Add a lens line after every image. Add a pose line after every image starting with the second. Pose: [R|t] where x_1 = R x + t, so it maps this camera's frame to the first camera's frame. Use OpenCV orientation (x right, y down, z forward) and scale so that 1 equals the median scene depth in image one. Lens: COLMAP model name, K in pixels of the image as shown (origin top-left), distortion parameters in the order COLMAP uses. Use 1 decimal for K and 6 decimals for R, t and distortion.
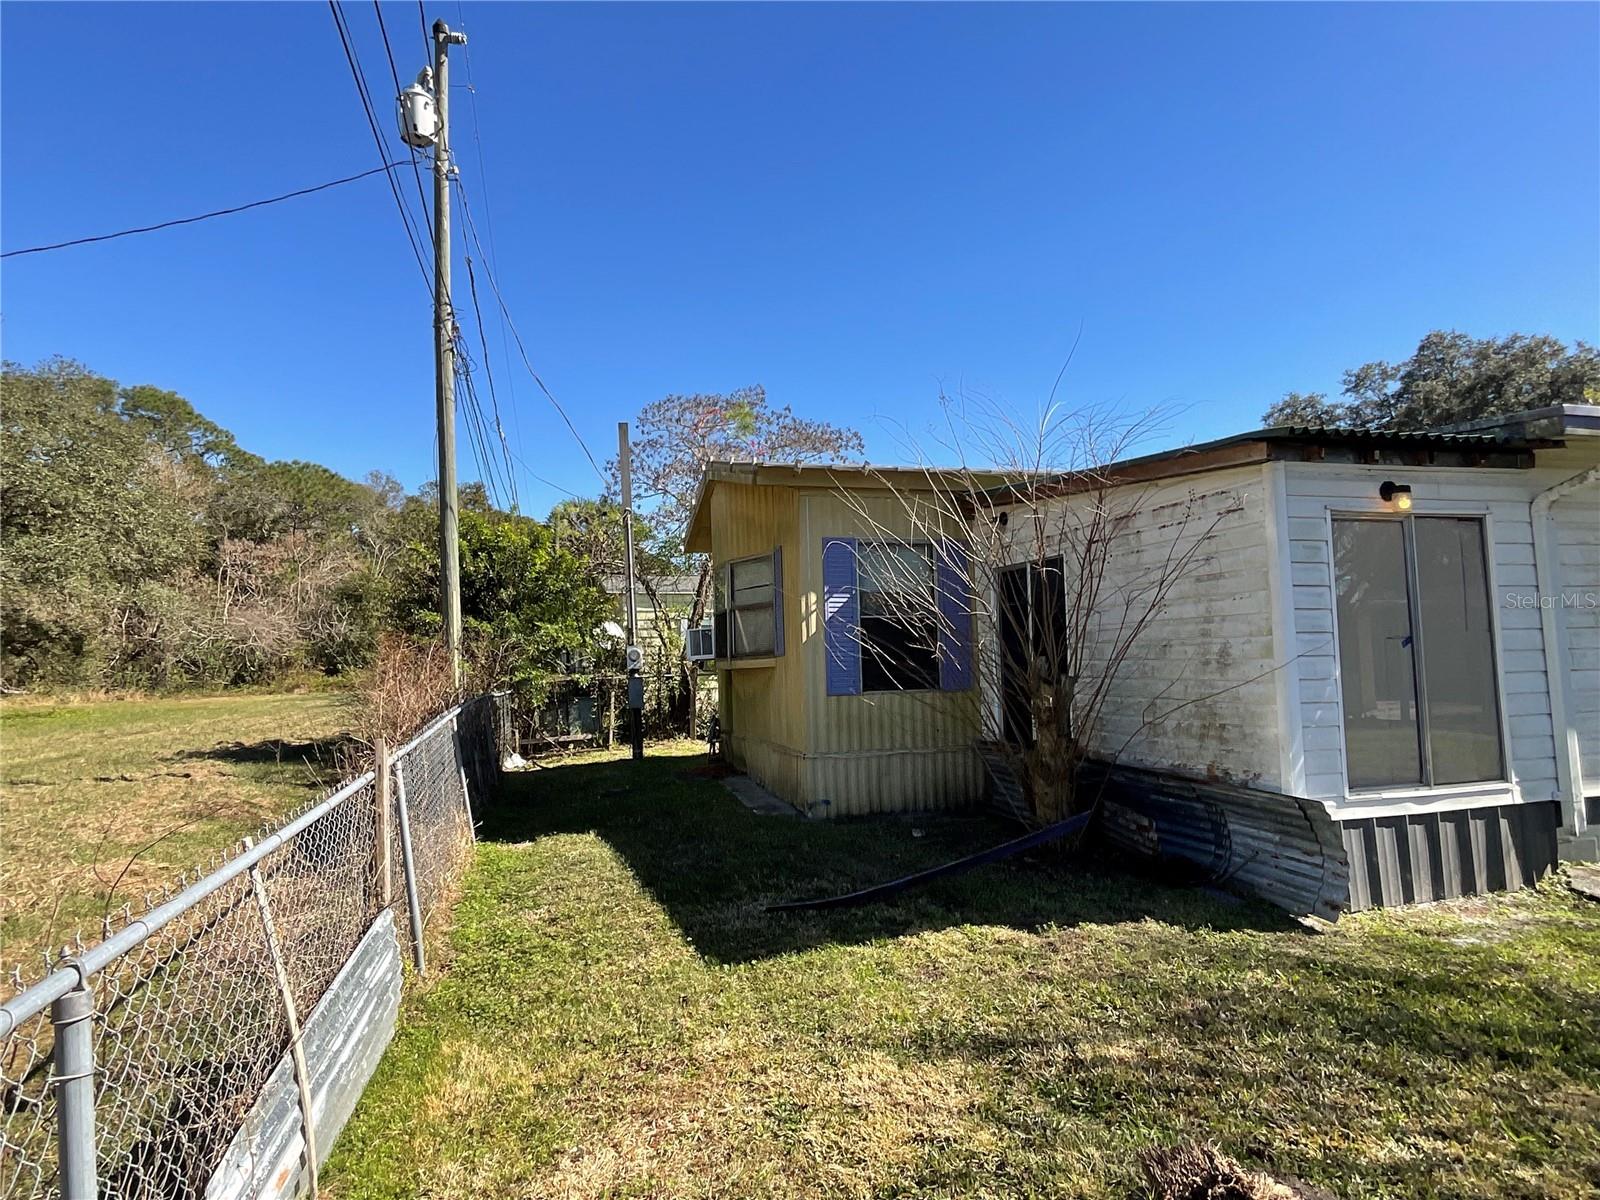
lens RADIAL K [[891.5, 0, 792.9], [0, 891.5, 597.5], [0, 0, 1]] dist [-0.015217, 0.009503]
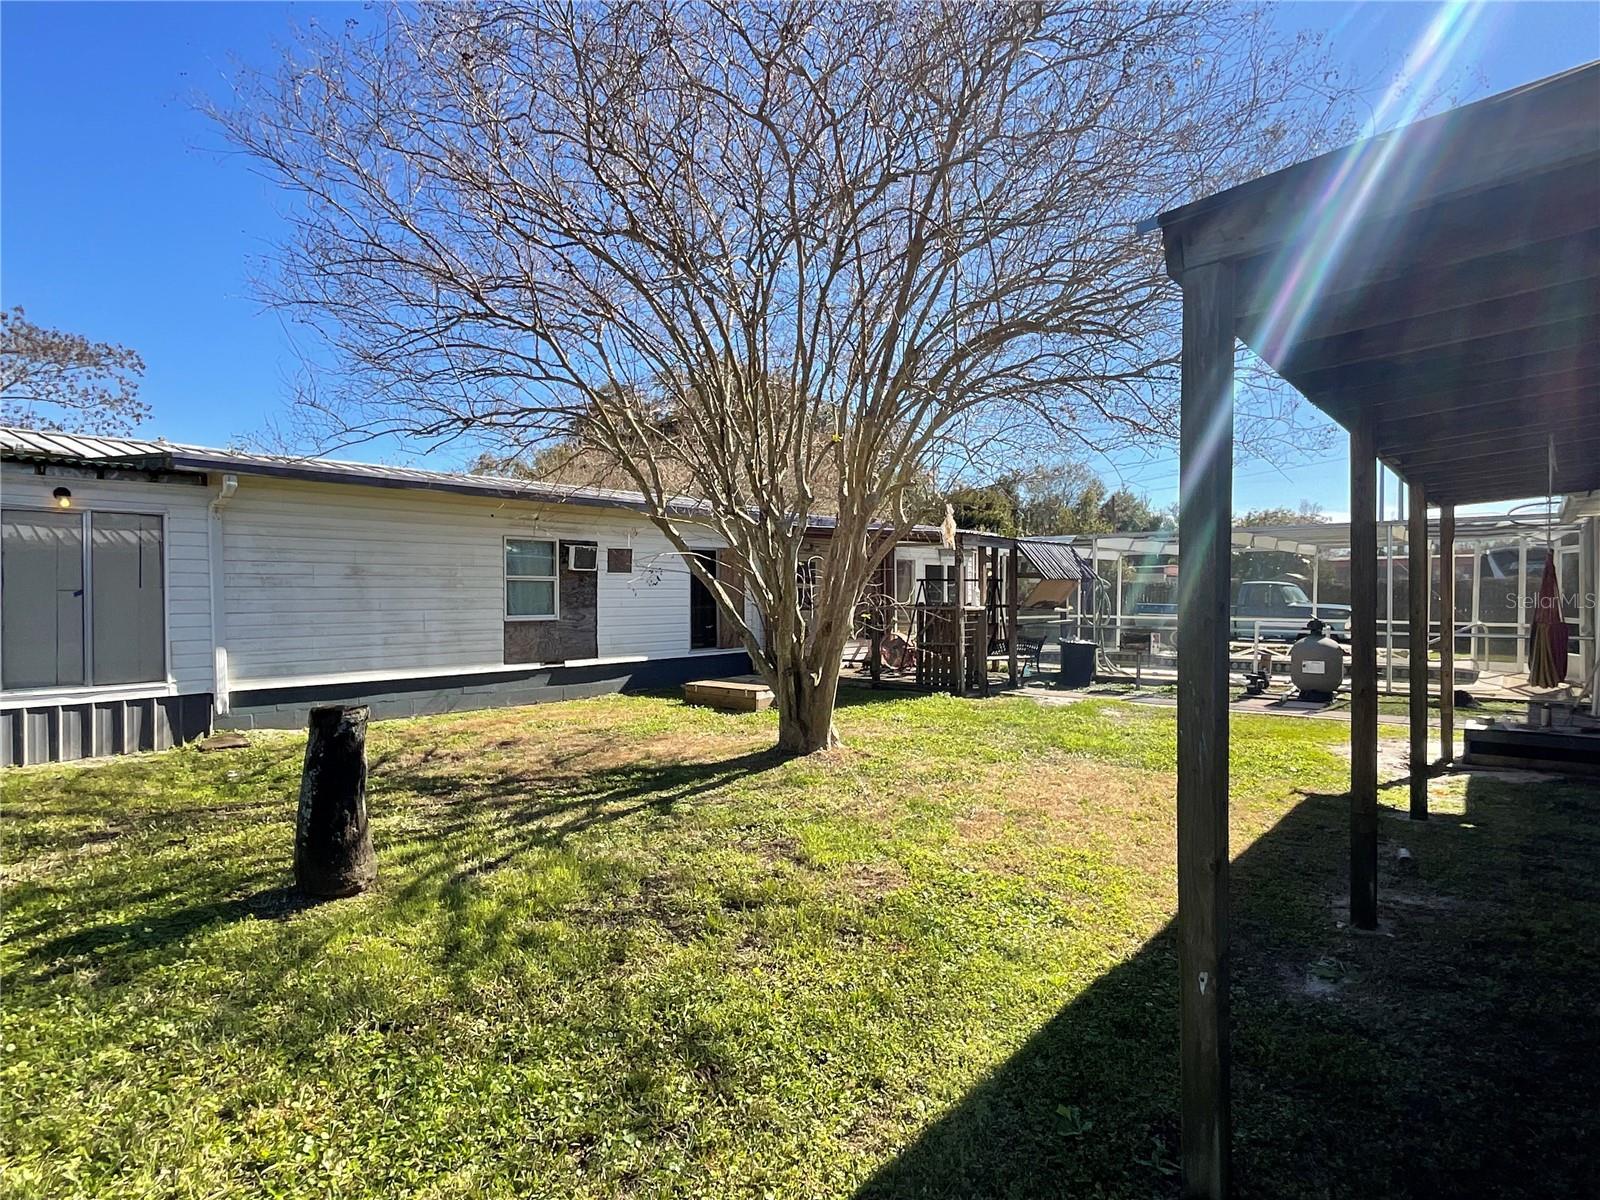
lens RADIAL K [[891.5, 0, 799.9], [0, 891.5, 603.2], [0, 0, 1]] dist [-0.015217, 0.009503]
pose [[0.818091, 0.013073, 0.574940, 0.819387], [-0.049962, 0.997577, 0.048409, -0.067811], [-0.572914, -0.068328, 0.816763, -0.941040]]
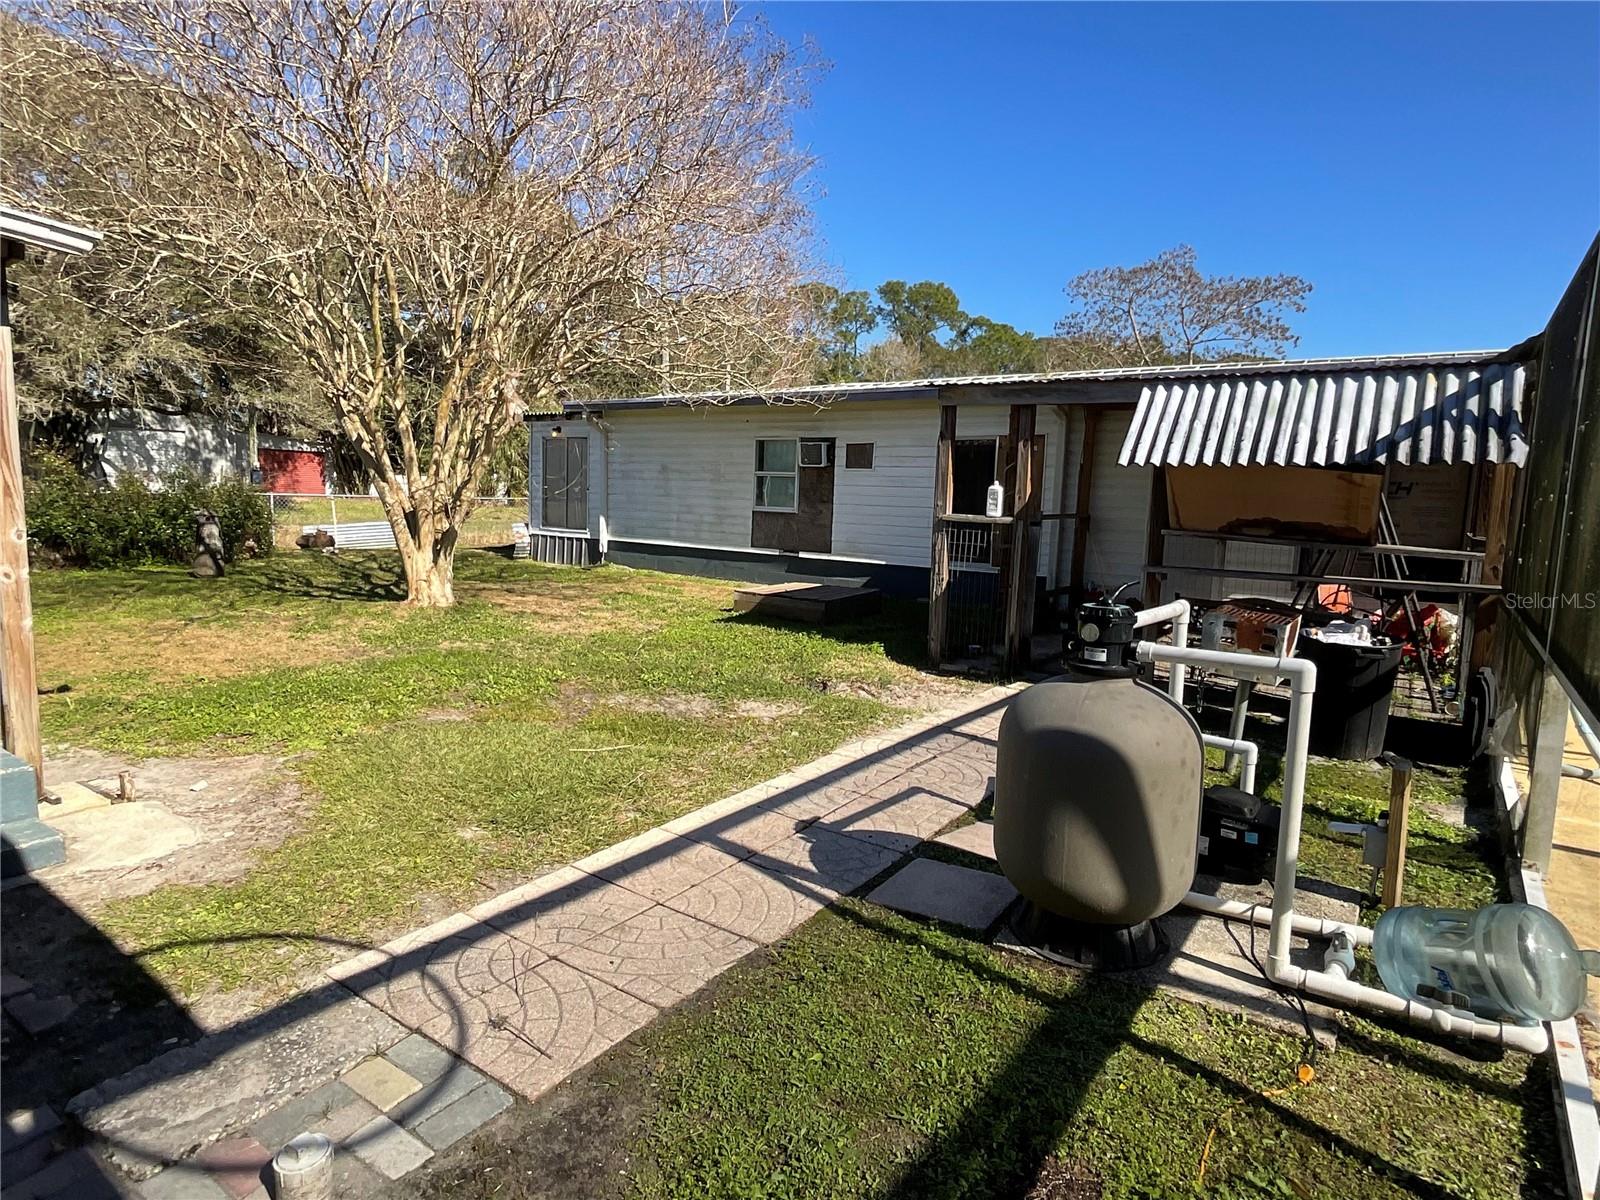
lens RADIAL K [[891.5, 0, 798.0], [0, 891.5, 599.6], [0, 0, 1]] dist [-0.015217, 0.009503]
pose [[0.627197, 0.135595, -0.766967, 3.490360], [0.001927, 0.984456, 0.175622, -0.080230], [0.778859, -0.111627, 0.617186, -0.282994]]
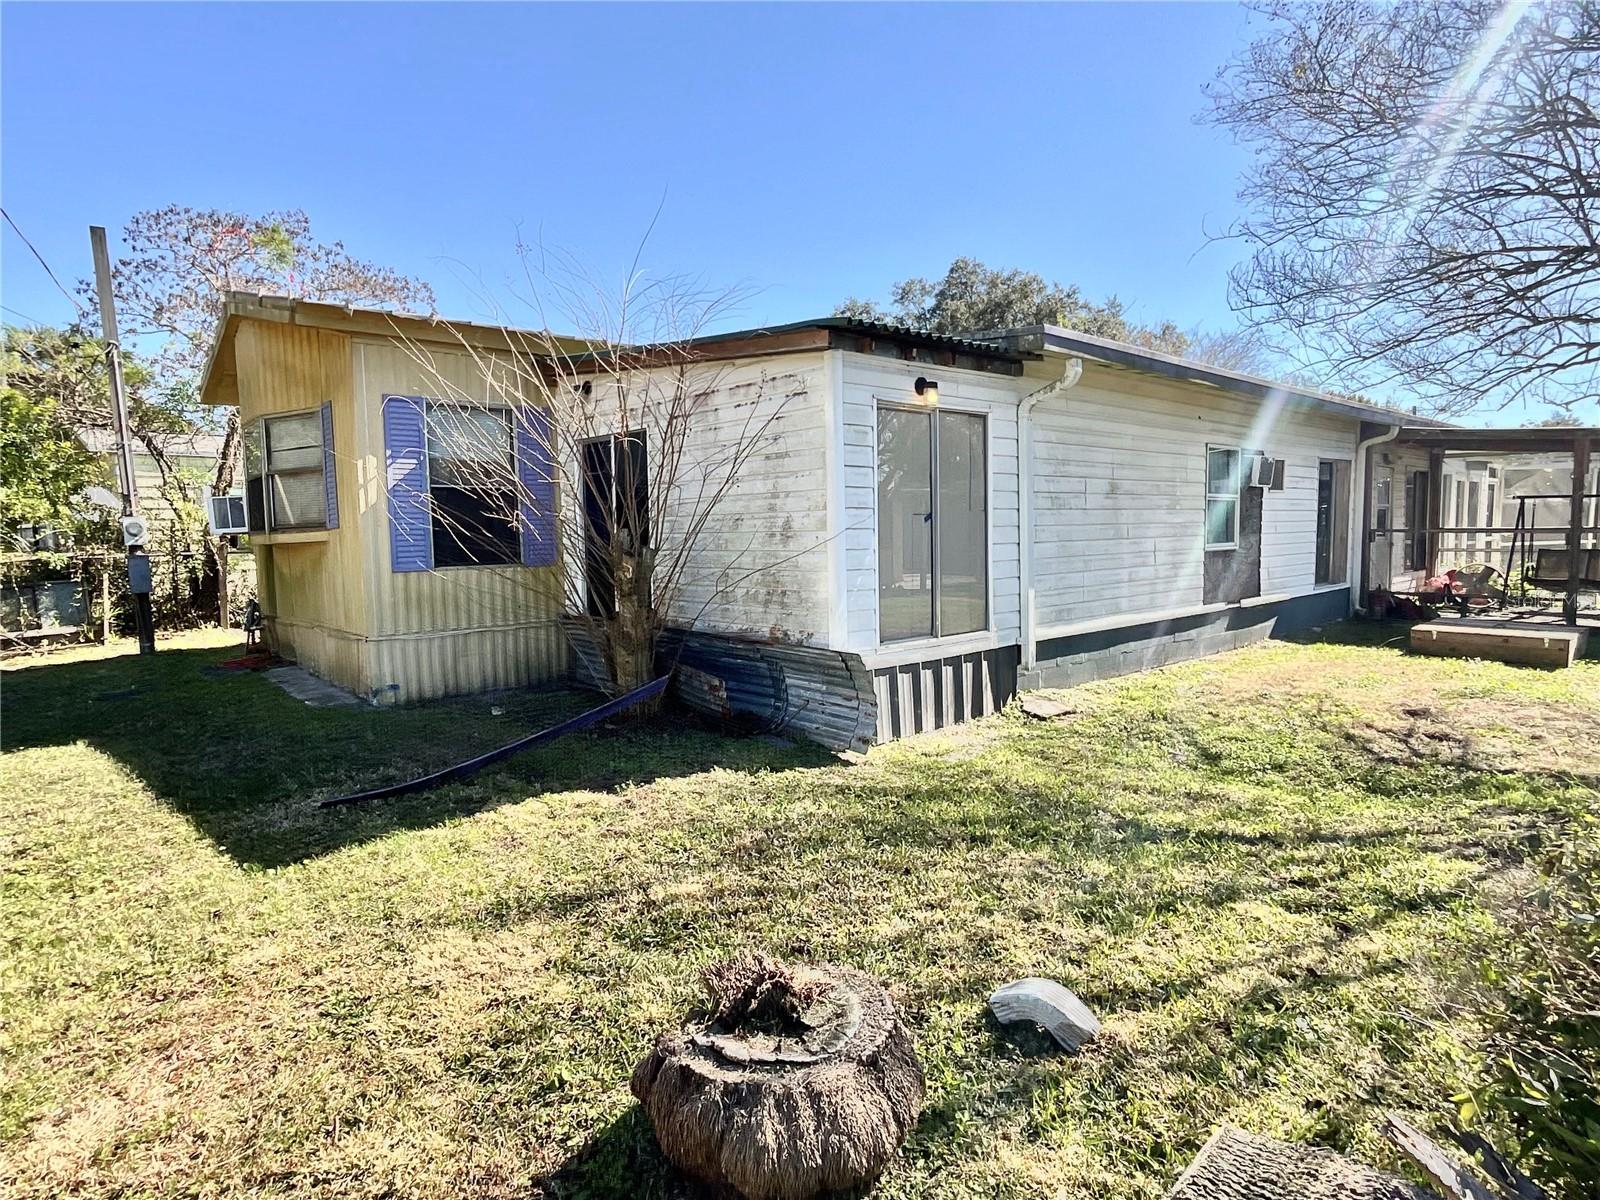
lens RADIAL K [[891.5, 0, 797.0], [0, 891.5, 598.9], [0, 0, 1]] dist [-0.015217, 0.009503]
pose [[0.895976, -0.027436, 0.443254, 0.008304], [-0.033438, 0.991089, 0.128936, 0.009634], [-0.442841, -0.130345, 0.887075, 0.012016]]
